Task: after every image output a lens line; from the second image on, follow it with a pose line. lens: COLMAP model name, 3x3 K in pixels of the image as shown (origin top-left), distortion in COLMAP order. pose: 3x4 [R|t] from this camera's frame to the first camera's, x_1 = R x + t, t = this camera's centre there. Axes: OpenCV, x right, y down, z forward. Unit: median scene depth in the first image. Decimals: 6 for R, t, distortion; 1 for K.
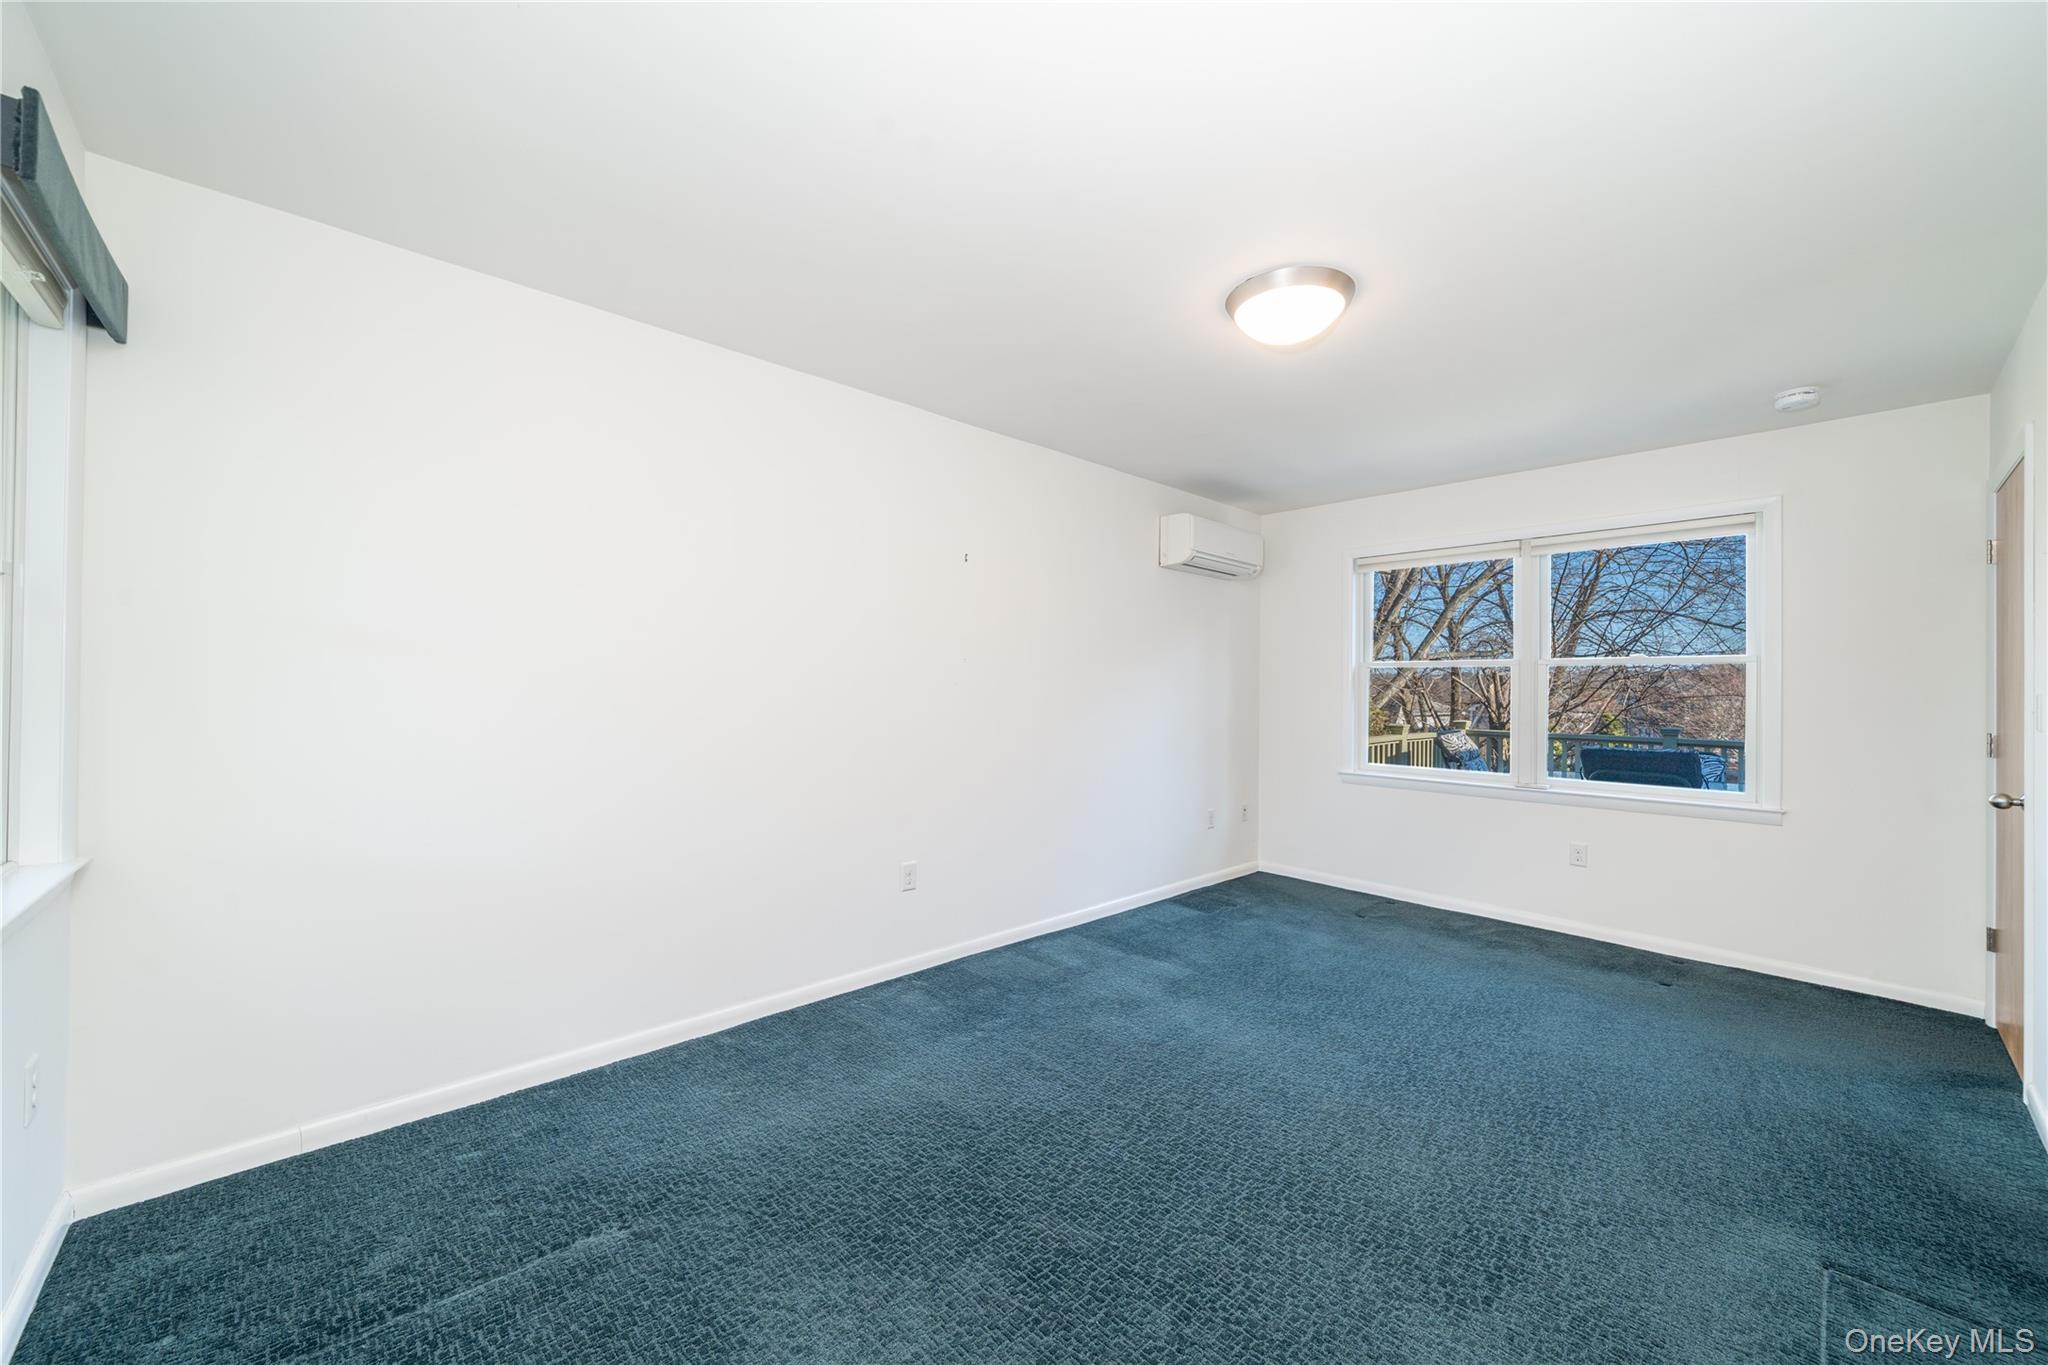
lens RADIAL K [[751.2, 0, 1024.0], [0, 751.2, 682.5], [0, 0, 1]] dist [-0.001878, -0.000217]
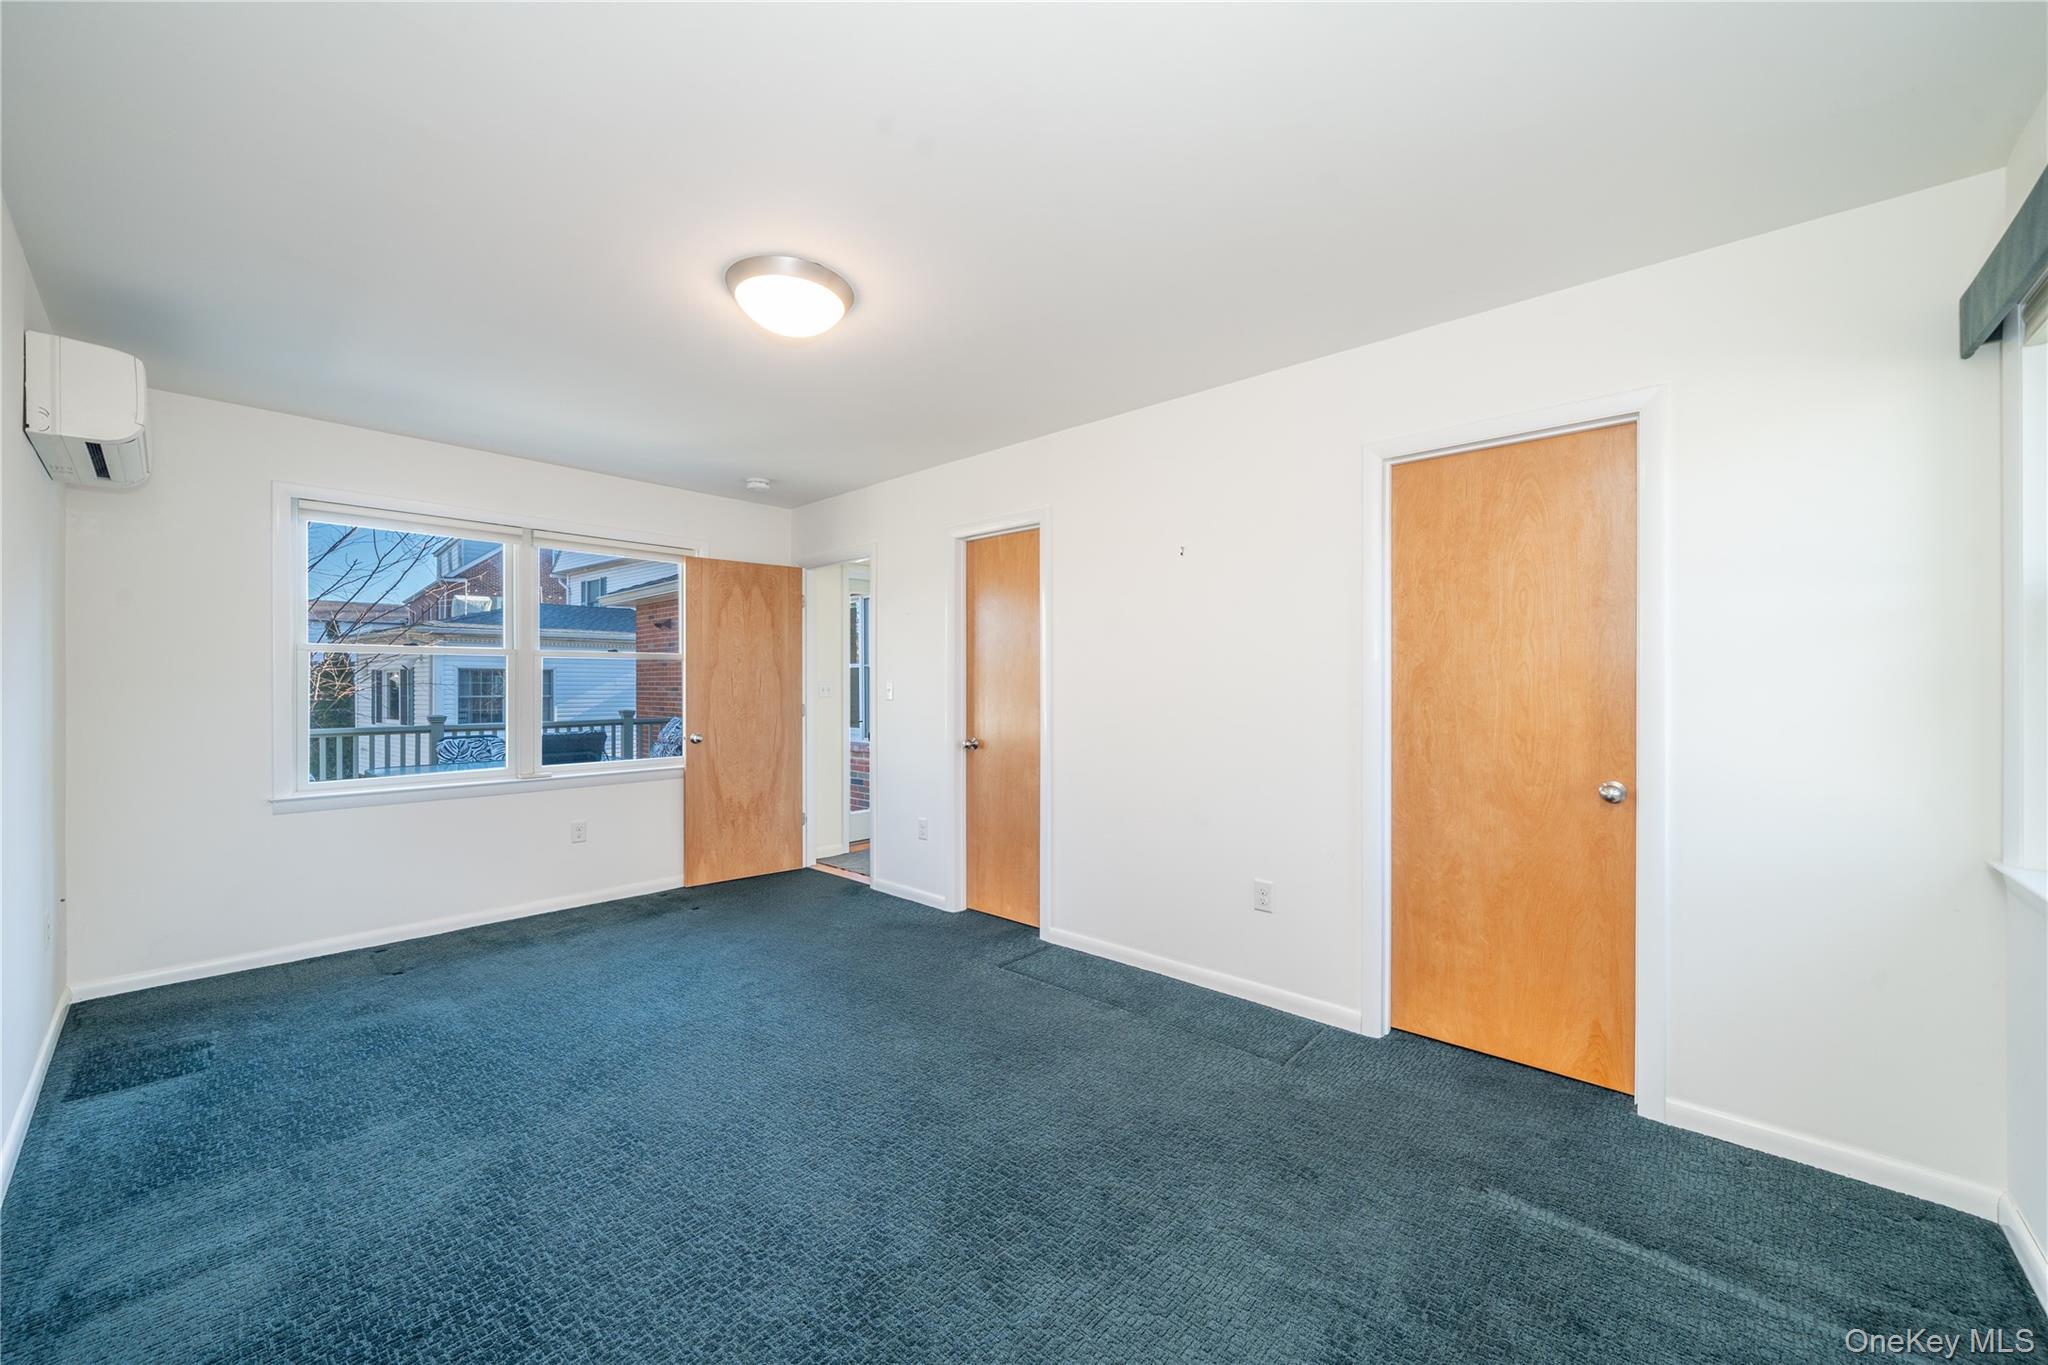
lens RADIAL K [[751.2, 0, 1024.0], [0, 751.2, 682.5], [0, 0, 1]] dist [-0.001878, -0.000217]
pose [[-0.065532, -0.007808, 0.997820, -0.383883], [-0.009830, 0.999926, 0.007179, -0.000648], [-0.997802, -0.009338, -0.065604, 0.431481]]
